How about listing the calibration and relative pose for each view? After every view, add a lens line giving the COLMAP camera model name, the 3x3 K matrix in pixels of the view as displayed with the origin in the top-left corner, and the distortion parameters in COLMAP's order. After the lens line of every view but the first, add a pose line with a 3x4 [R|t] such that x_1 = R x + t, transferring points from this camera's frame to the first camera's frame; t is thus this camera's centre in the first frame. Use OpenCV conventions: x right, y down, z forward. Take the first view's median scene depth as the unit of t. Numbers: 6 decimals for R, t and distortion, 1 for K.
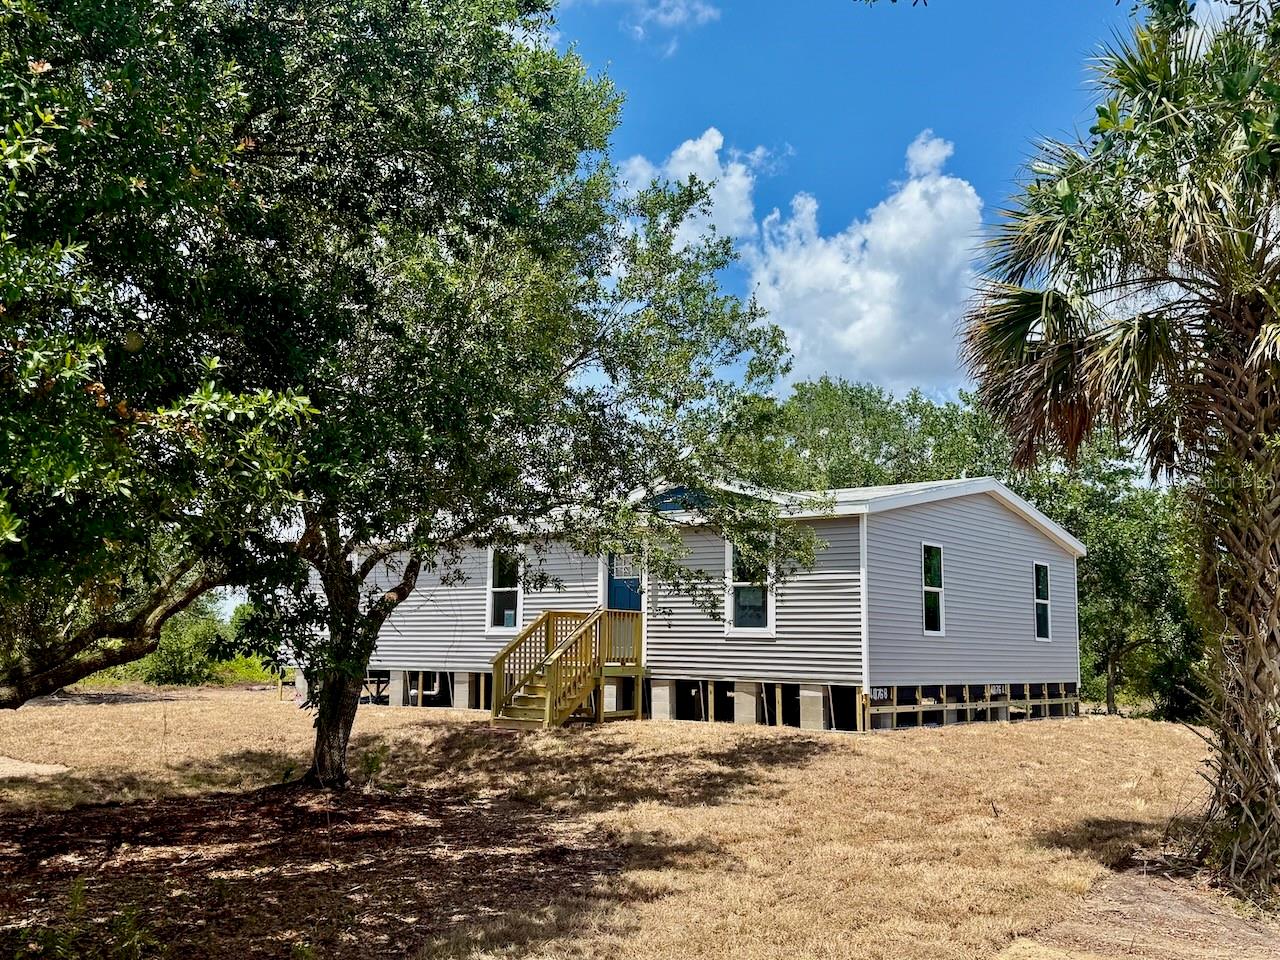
lens RADIAL K [[1191.5, 0, 650.1], [0, 1191.5, 478.0], [0, 0, 1]] dist [0.106996, 0.000000]
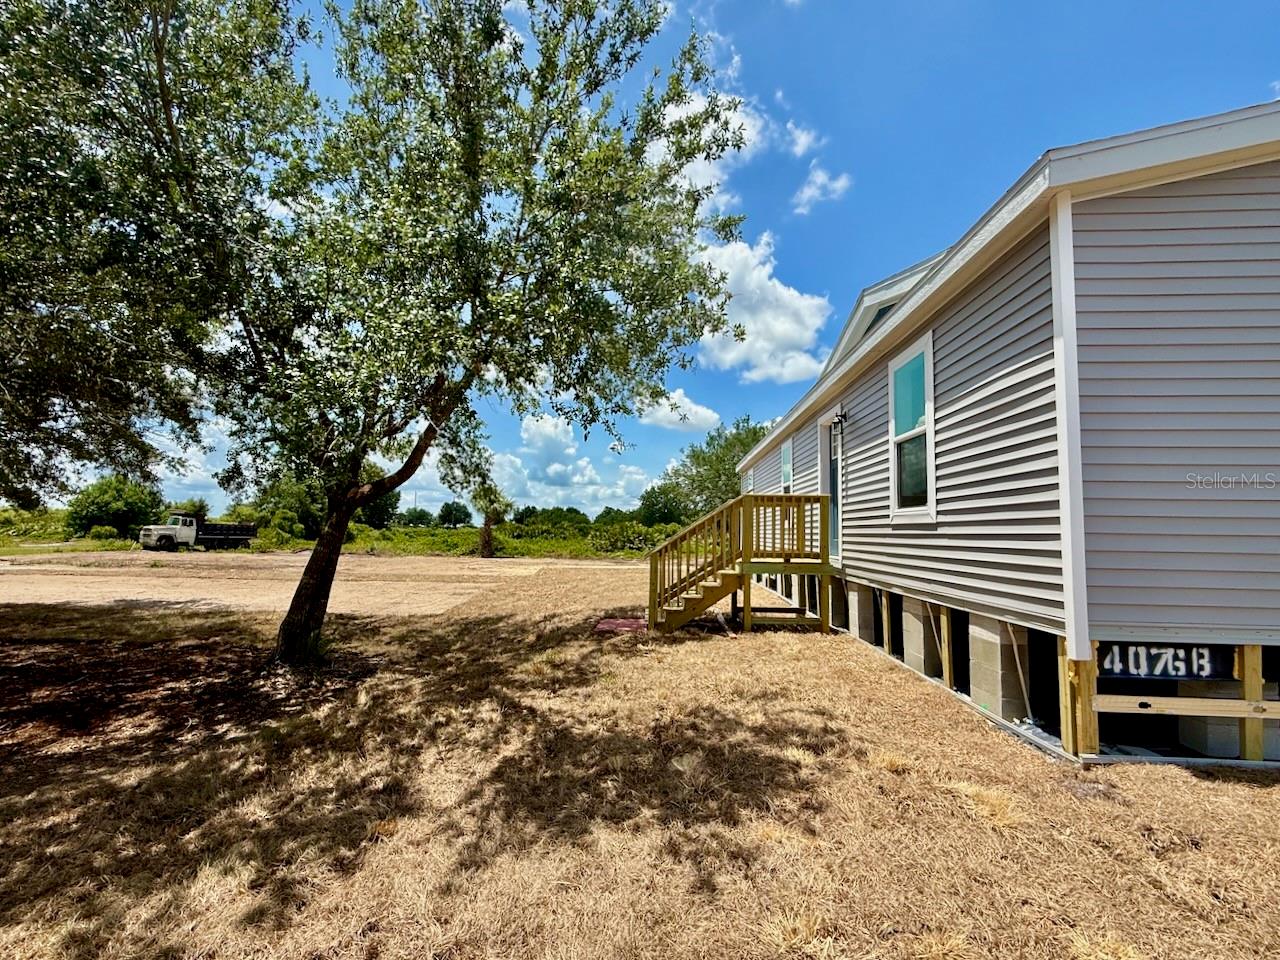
lens RADIAL K [[544.0, 0, 633.3], [0, 544.0, 493.1], [0, 0, 1]] dist [-0.007912, 0.000602]
pose [[0.567360, -0.067880, -0.820667, 0.229376], [0.111697, 0.993730, -0.004973, 0.105254], [0.815859, -0.088845, 0.571385, 0.741511]]
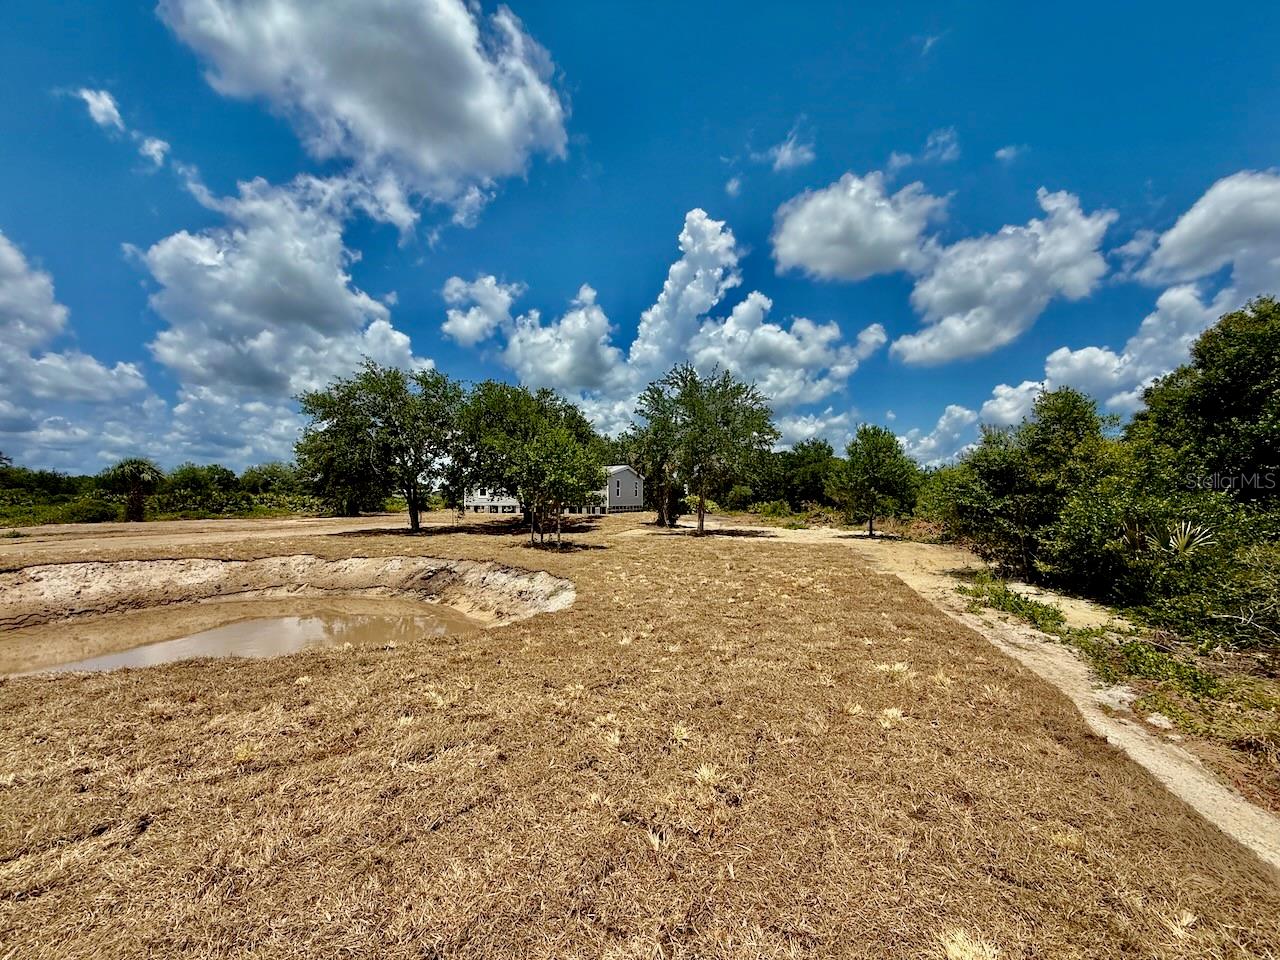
lens RADIAL K [[514.1, 0, 639.1], [0, 514.1, 467.1], [0, 0, 1]] dist [0.001124, 0.000541]
pose [[0.941202, 0.006328, 0.337785, -0.472602], [-0.033093, 0.996743, 0.073537, -0.180823], [-0.336220, -0.080392, 0.938346, -1.230788]]
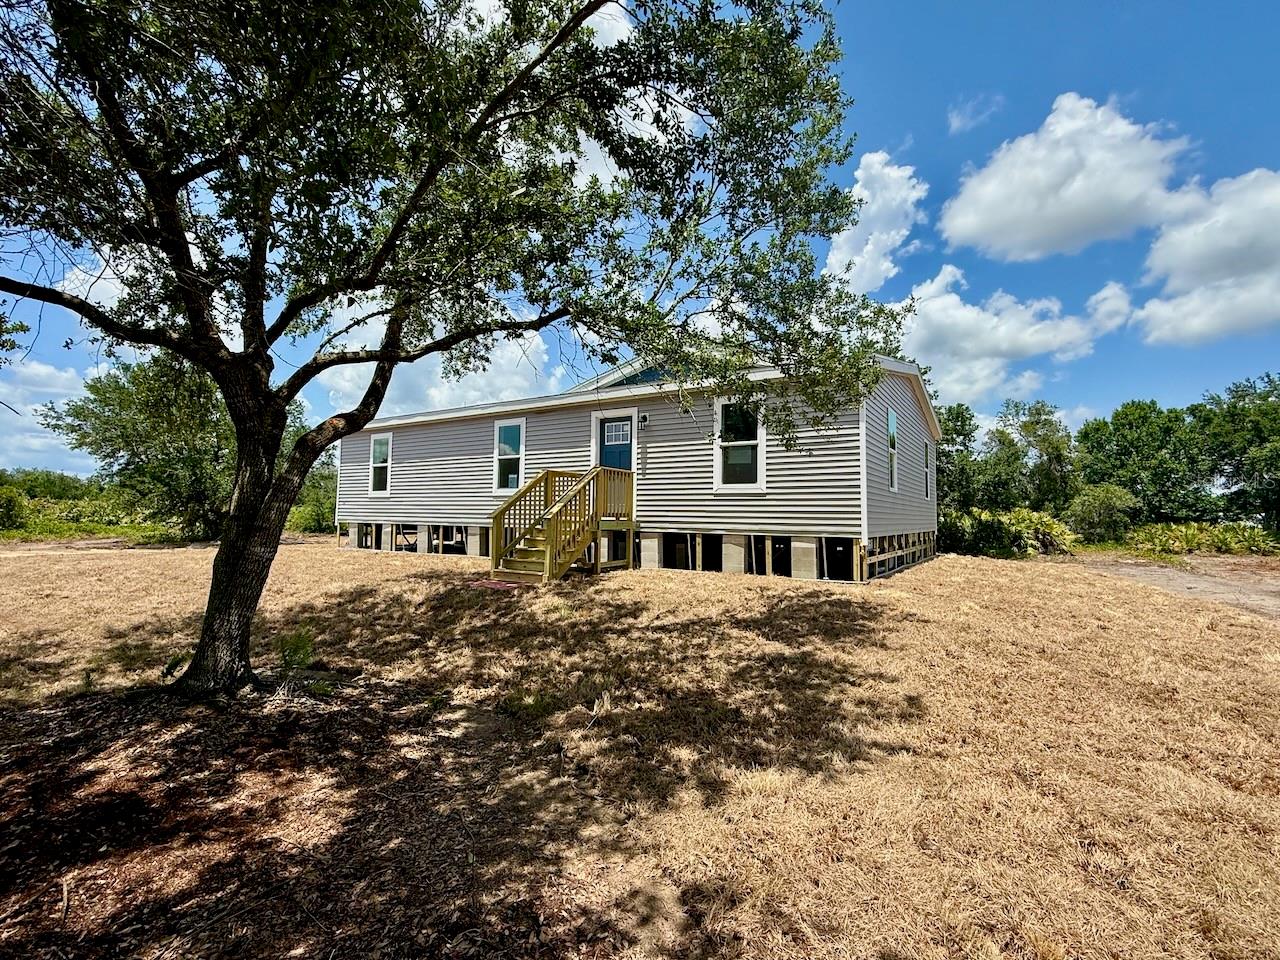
lens RADIAL K [[567.2, 0, 643.6], [0, 567.2, 473.0], [0, 0, 1]] dist [-0.020482, 0.000198]
pose [[0.995837, 0.004764, 0.091032, -0.047435], [-0.010764, 0.997792, 0.065538, 0.083921], [-0.090519, -0.066245, 0.993689, 0.511445]]
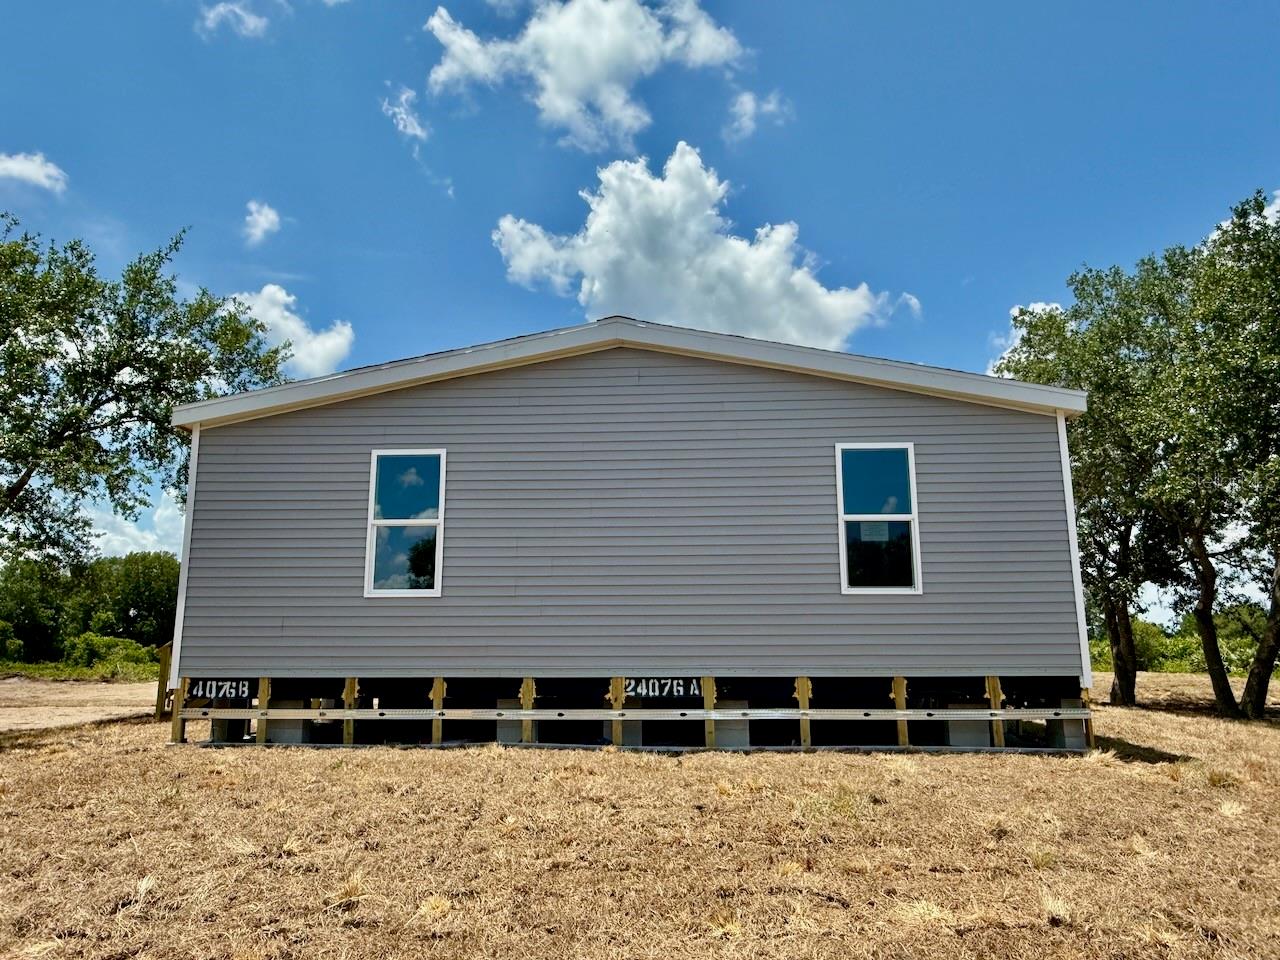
lens RADIAL K [[871.4, 0, 652.2], [0, 871.4, 488.8], [0, 0, 1]] dist [-0.023366, 0.014217]
pose [[0.592928, -0.163382, -0.788507, 0.691862], [0.126288, 0.985951, -0.109329, 0.146742], [0.795291, -0.034755, 0.605231, 0.866290]]
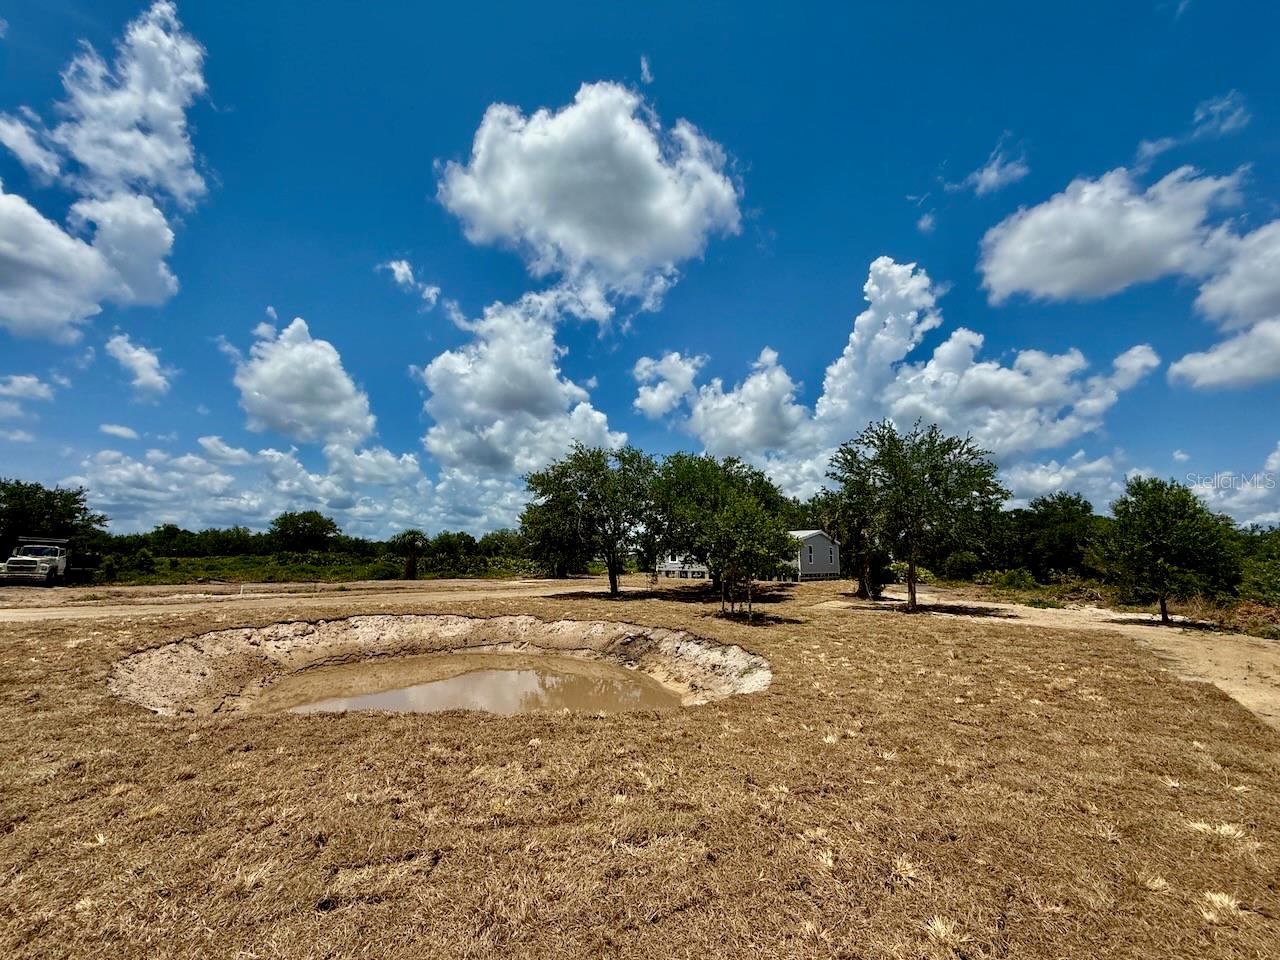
lens RADIAL K [[514.1, 0, 635.4], [0, 514.1, 470.4], [0, 0, 1]] dist [0.001124, 0.000541]
pose [[0.999783, -0.008100, -0.019175, -0.478376], [0.007398, 0.999309, -0.036430, -0.195618], [0.019457, 0.036281, 0.999152, -1.242428]]
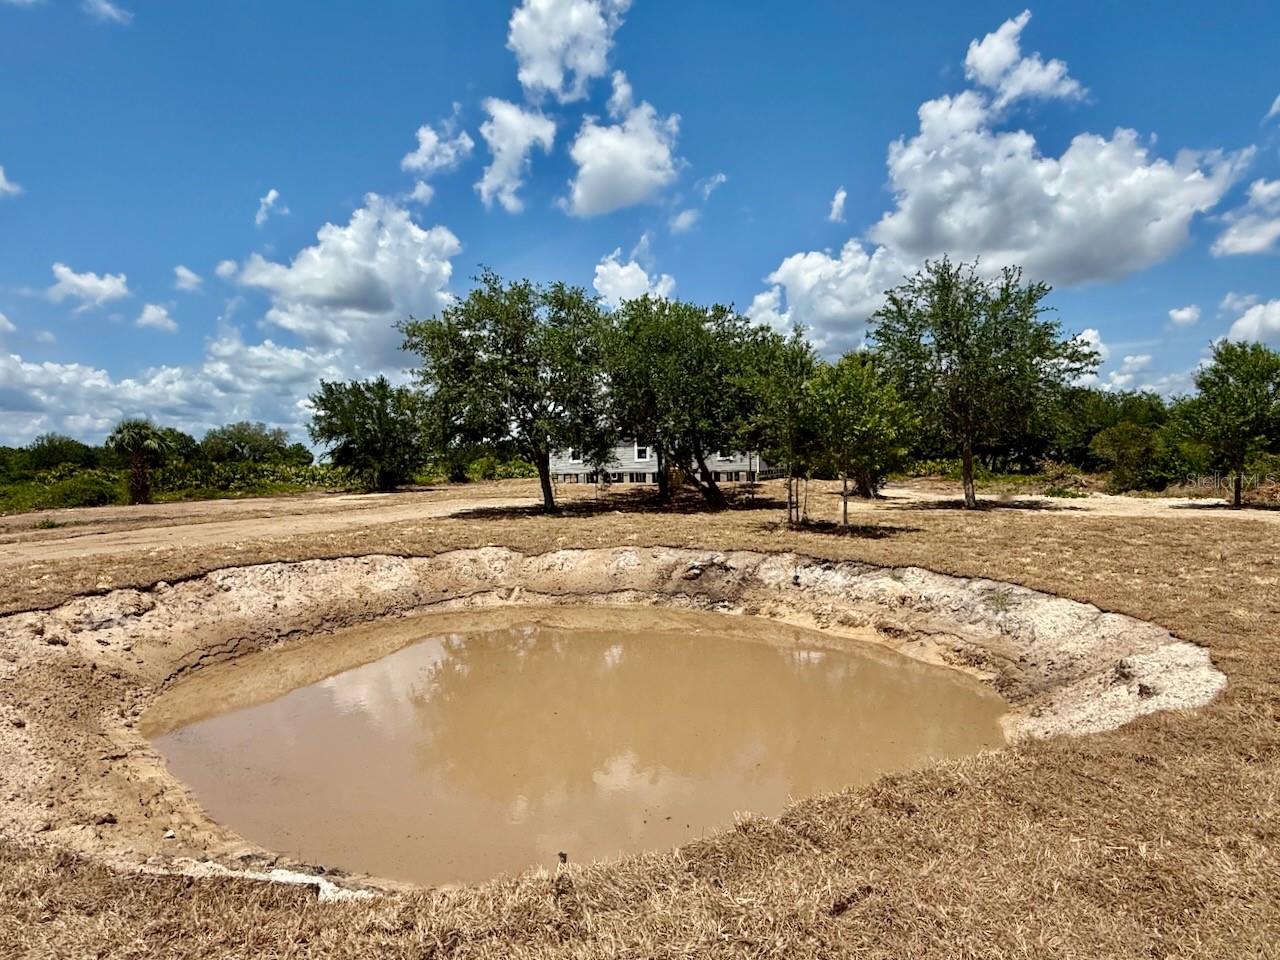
lens RADIAL K [[686.5, 0, 637.5], [0, 686.5, 471.2], [0, 0, 1]] dist [-0.003585, 0.002337]
pose [[0.958010, -0.039328, 0.284026, -0.821980], [-0.003763, 0.988740, 0.149598, -0.160662], [-0.286711, -0.144385, 0.947074, -1.024060]]
